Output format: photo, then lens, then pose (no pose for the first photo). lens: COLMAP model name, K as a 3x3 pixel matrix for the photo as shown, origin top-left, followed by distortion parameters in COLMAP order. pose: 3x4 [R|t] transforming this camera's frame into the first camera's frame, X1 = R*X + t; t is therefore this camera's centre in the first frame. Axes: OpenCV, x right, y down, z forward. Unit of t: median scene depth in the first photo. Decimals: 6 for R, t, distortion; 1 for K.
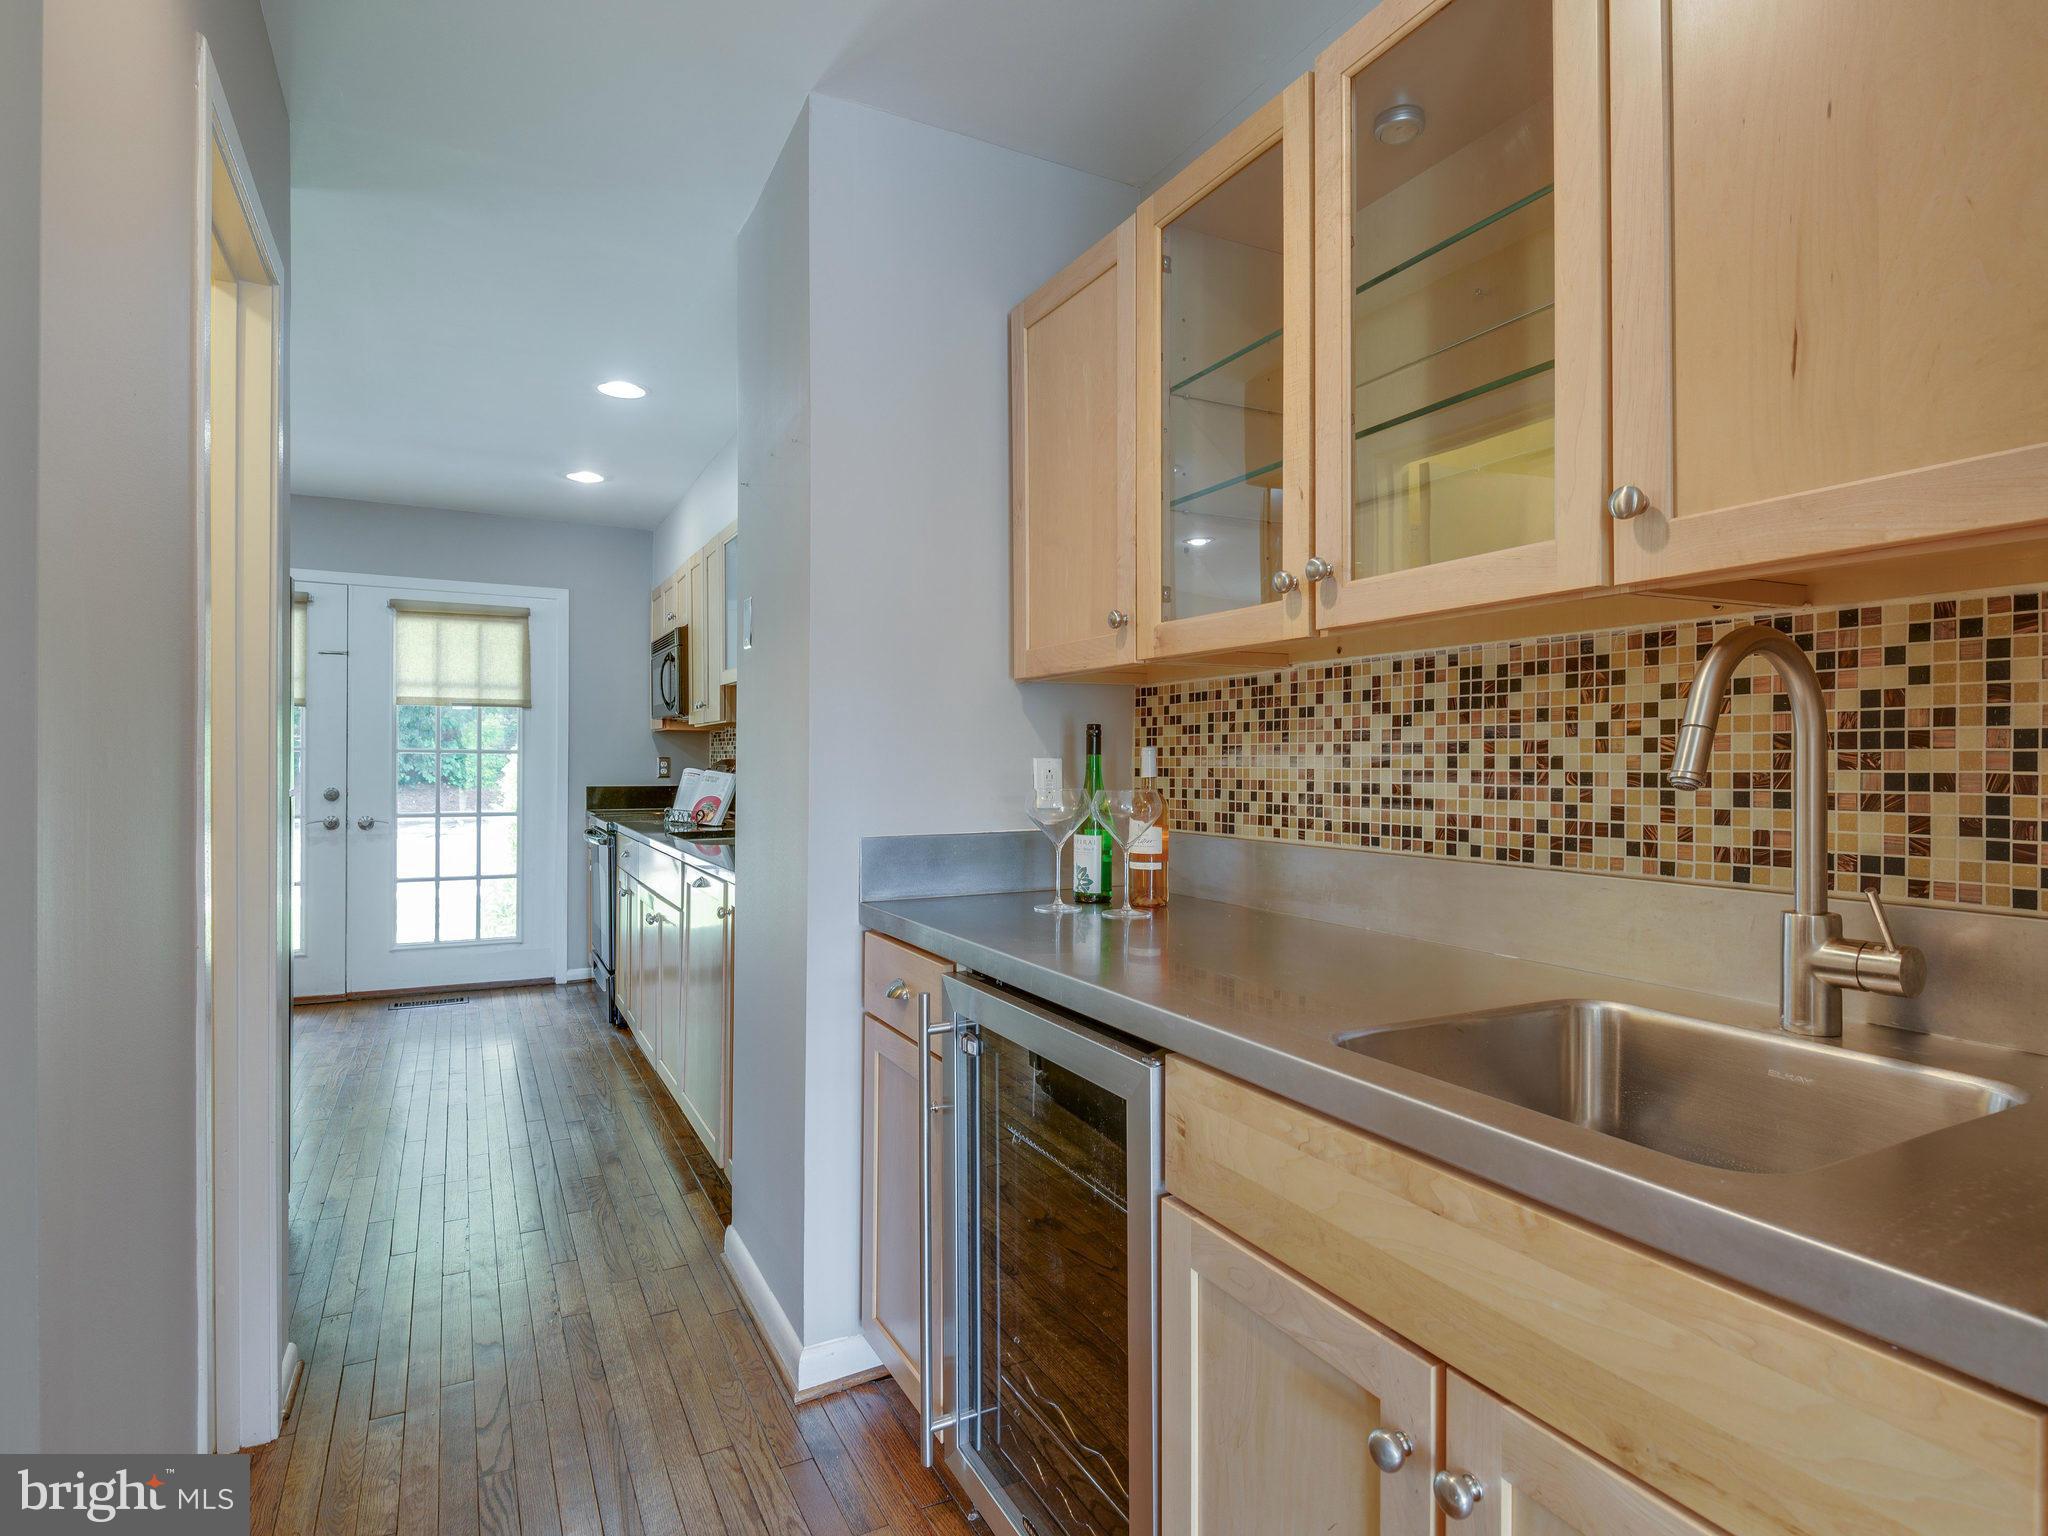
lens RADIAL K [[1086.2, 0, 1031.8], [0, 1086.2, 765.2], [0, 0, 1]] dist [0.019539, -0.025841]
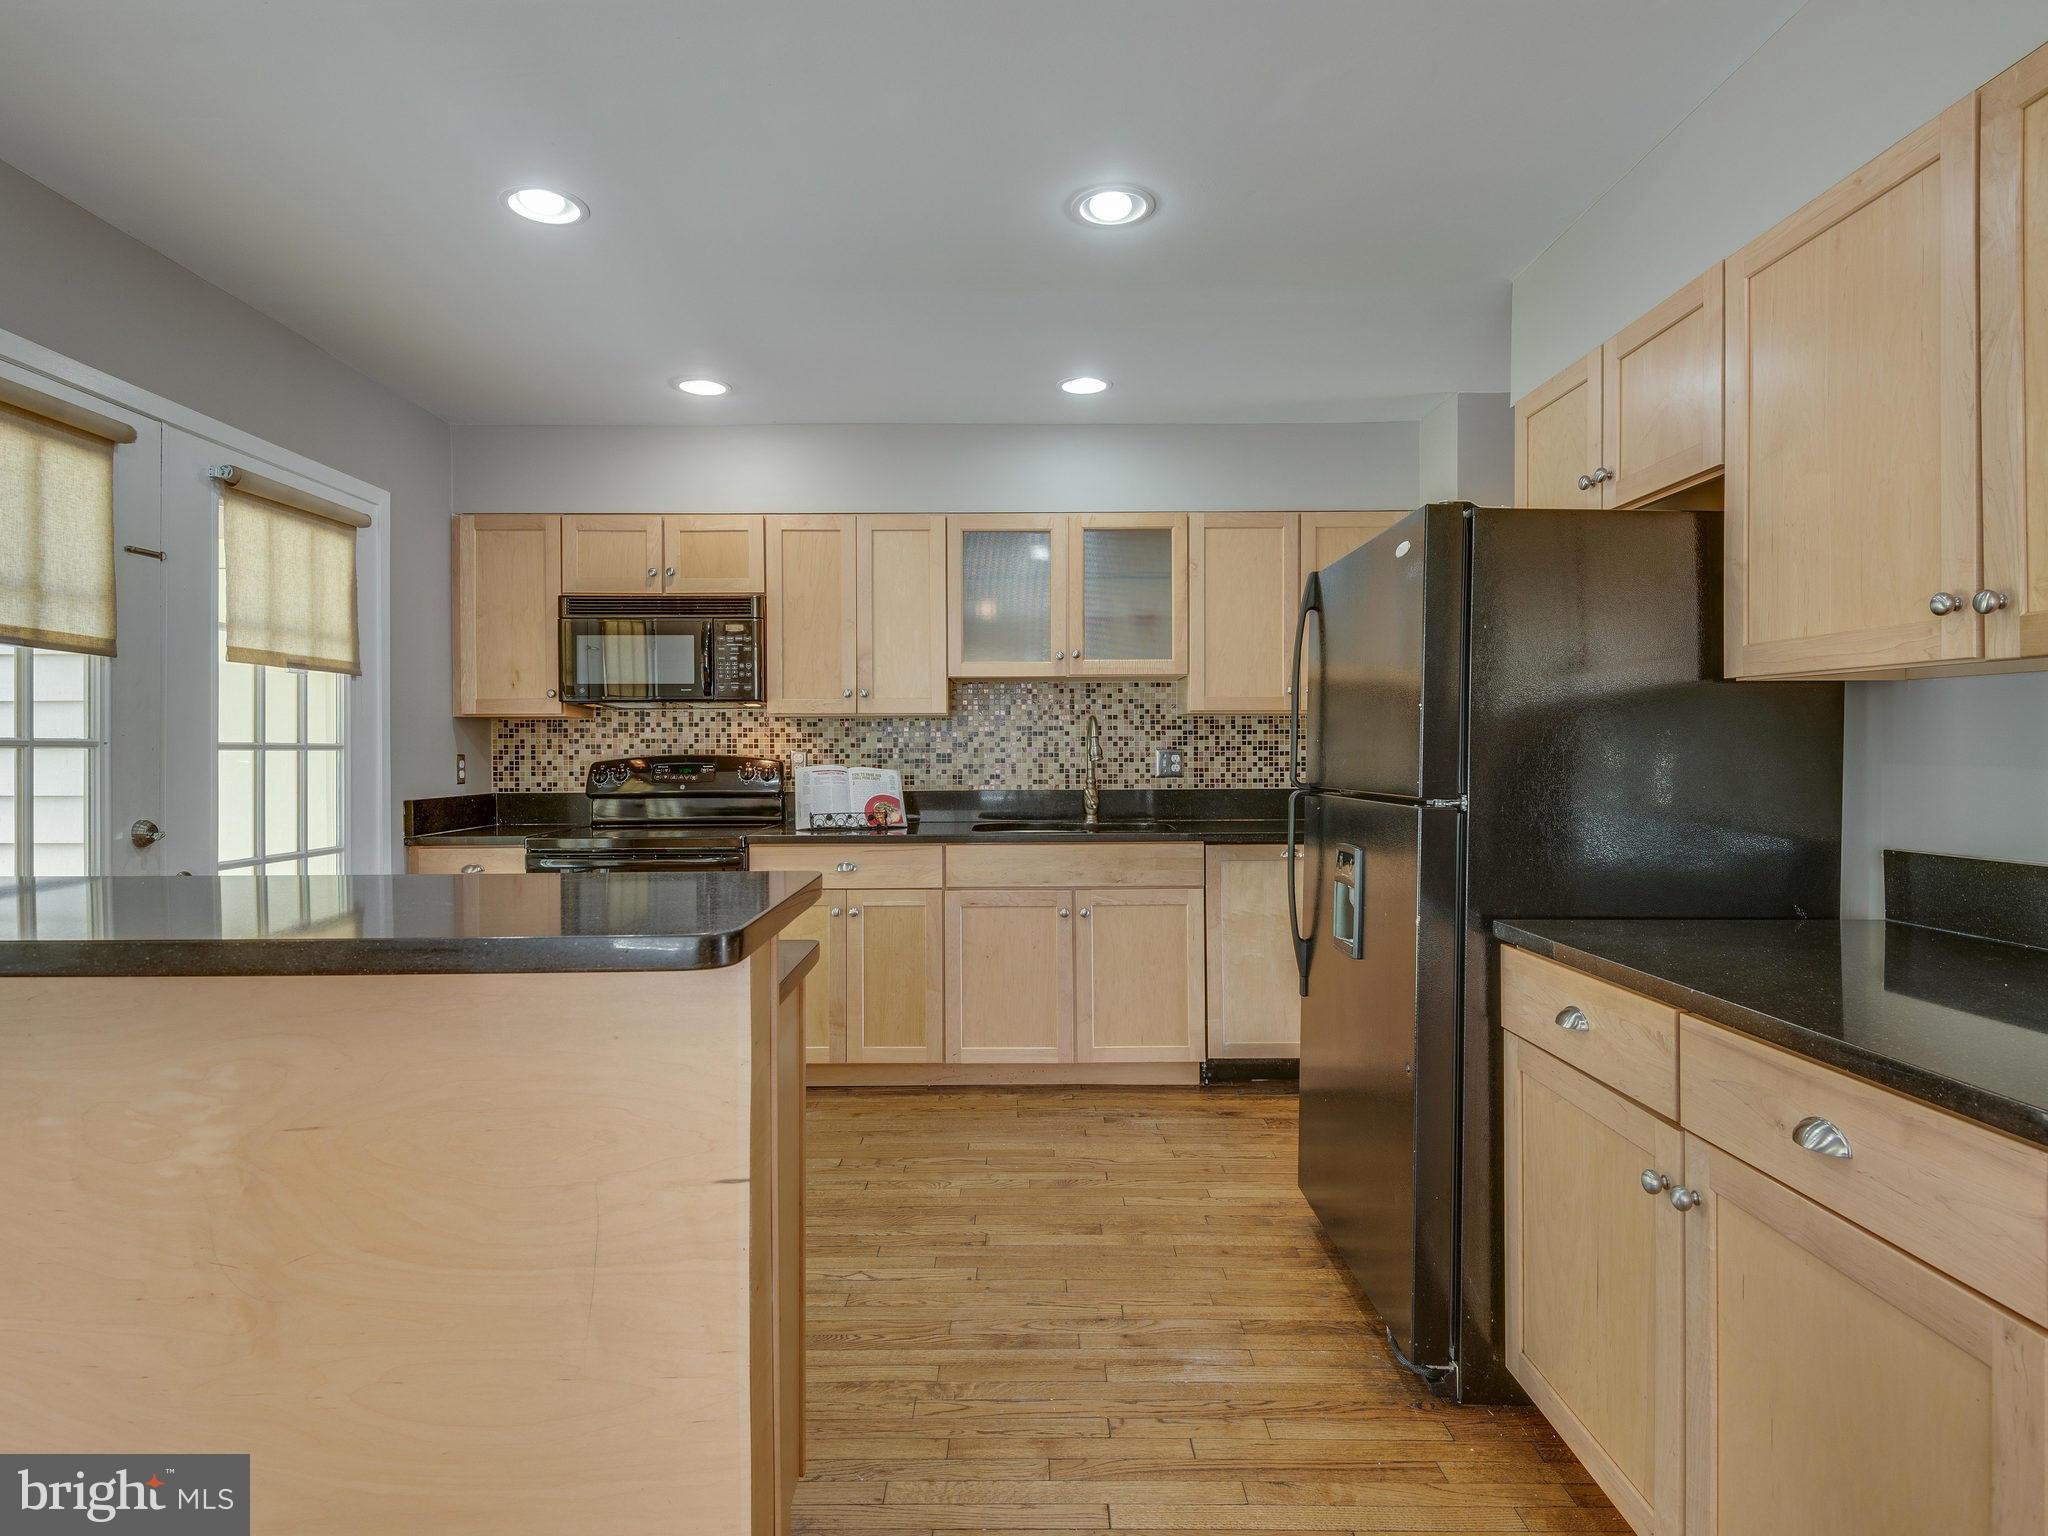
lens RADIAL K [[1101.5, 0, 1030.6], [0, 1101.5, 746.8], [0, 0, 1]] dist [0.046964, -0.049529]
pose [[0.453801, -0.003505, 0.891096, -0.872353], [0.007686, 0.999970, 0.000019, -0.009856], [-0.891070, 0.006840, 0.453814, 0.386582]]
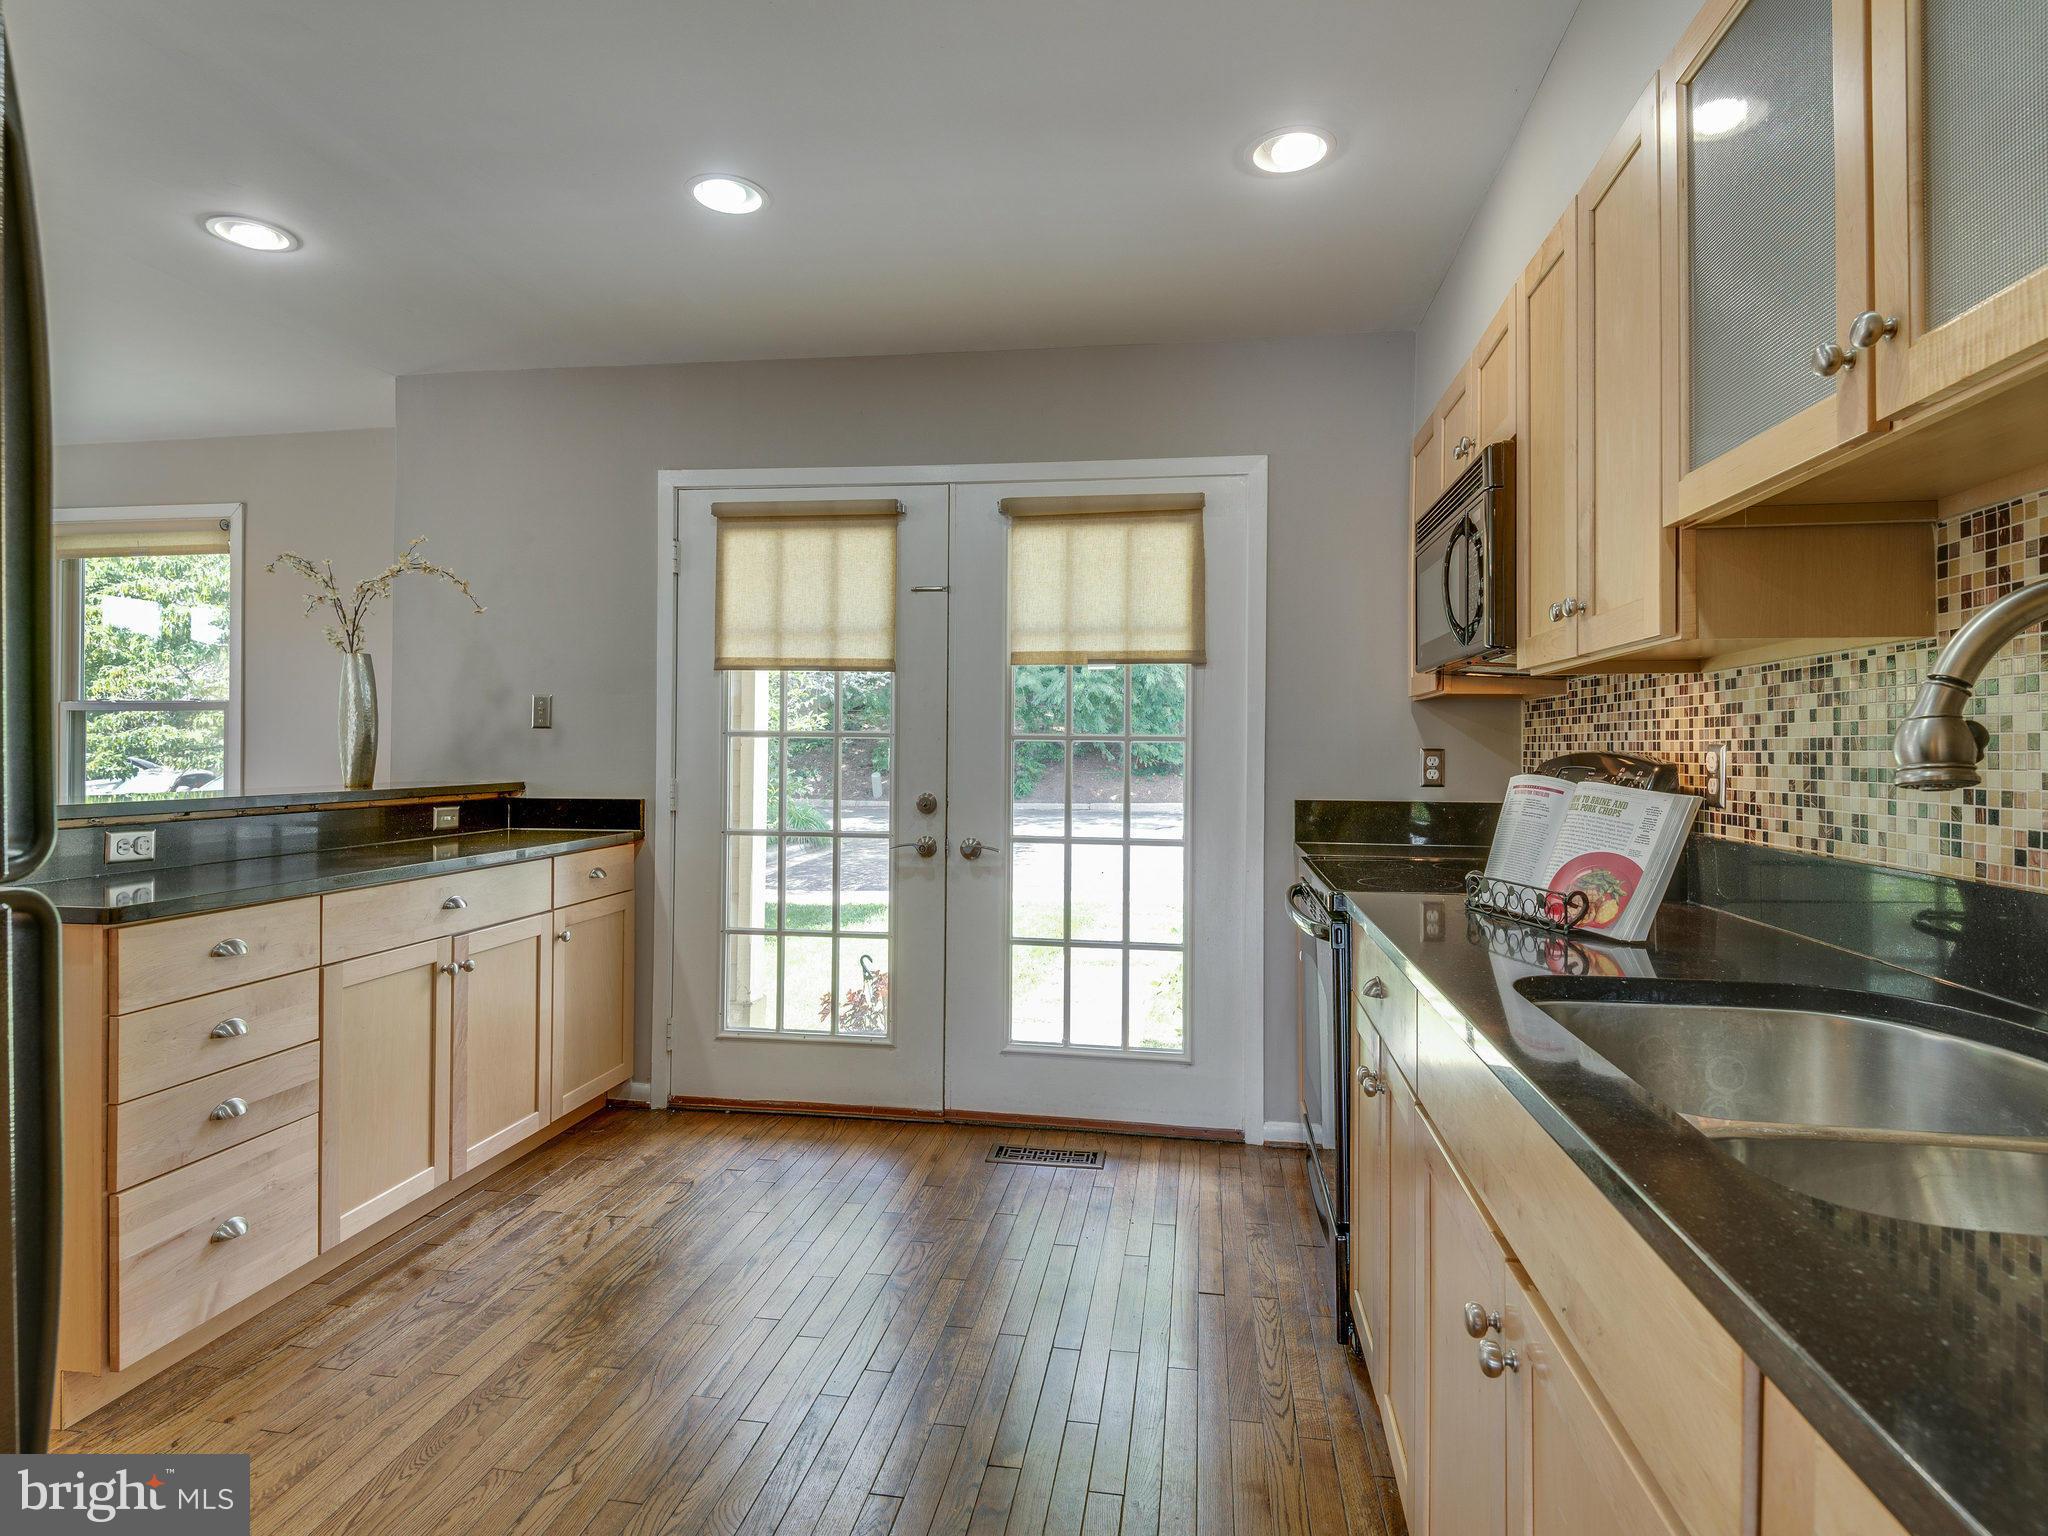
lens RADIAL K [[1097.1, 0, 1033.7], [0, 1097.1, 735.3], [0, 0, 1]] dist [0.049240, -0.058028]
pose [[0.804558, -0.004834, -0.593854, -0.187410], [-0.005300, 0.999869, -0.015320, -0.004565], [0.593850, 0.015473, 0.804427, 0.481586]]
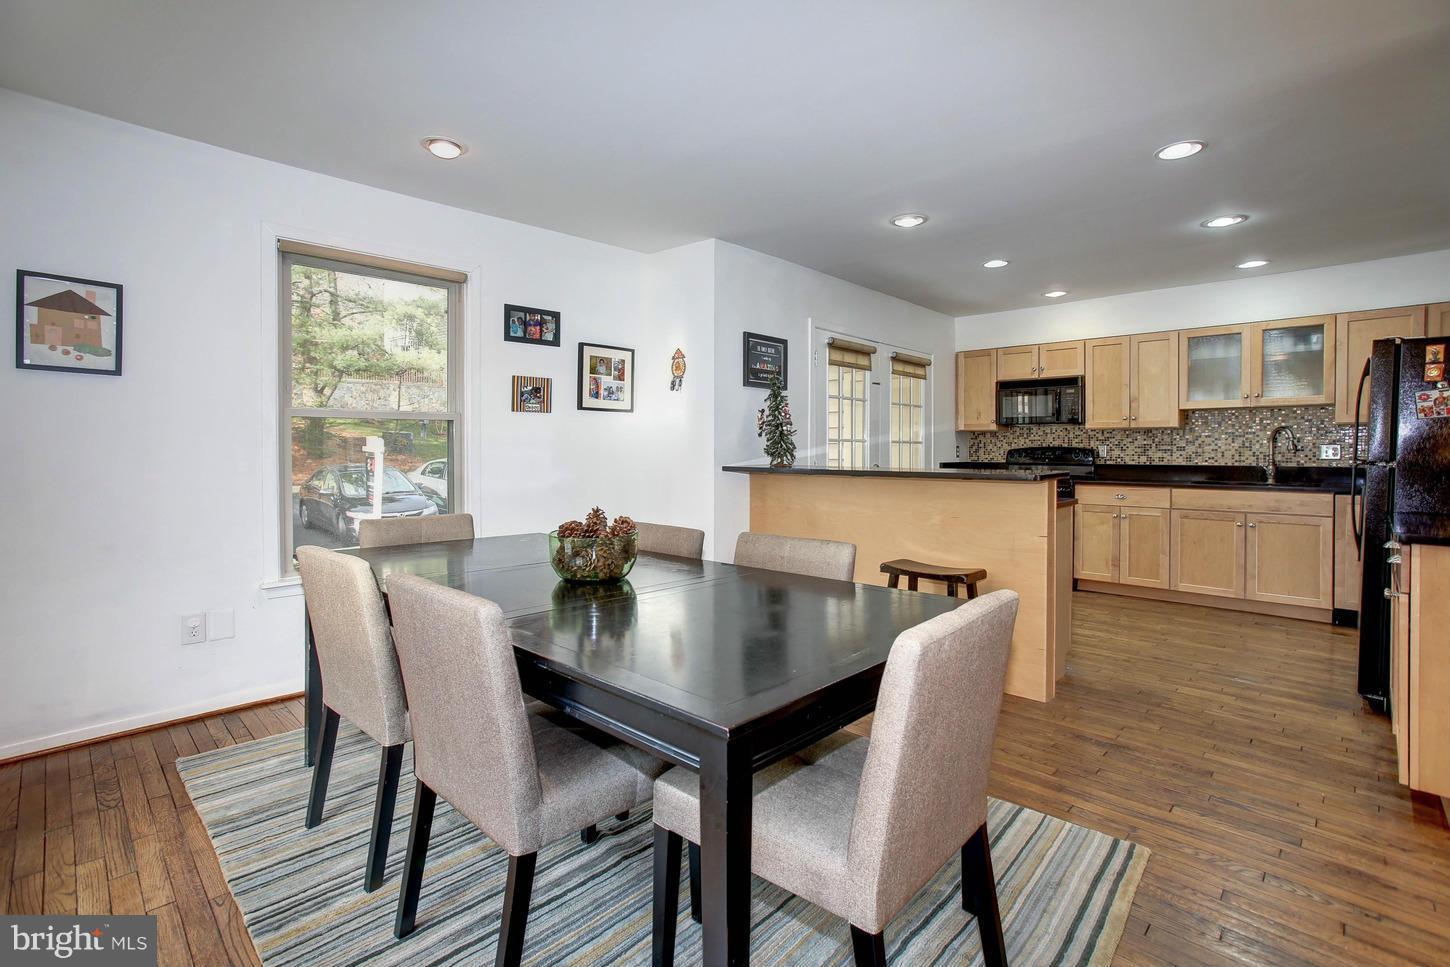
lens RADIAL K [[673.3, 0, 727.2], [0, 673.3, 454.1], [0, 0, 1]] dist [-0.043073, 0.026350]
pose [[0.946147, -0.005704, 0.323688, -1.138736], [0.003262, 0.999962, 0.008087, -0.004027], [-0.323722, -0.006596, 0.946129, 0.093825]]
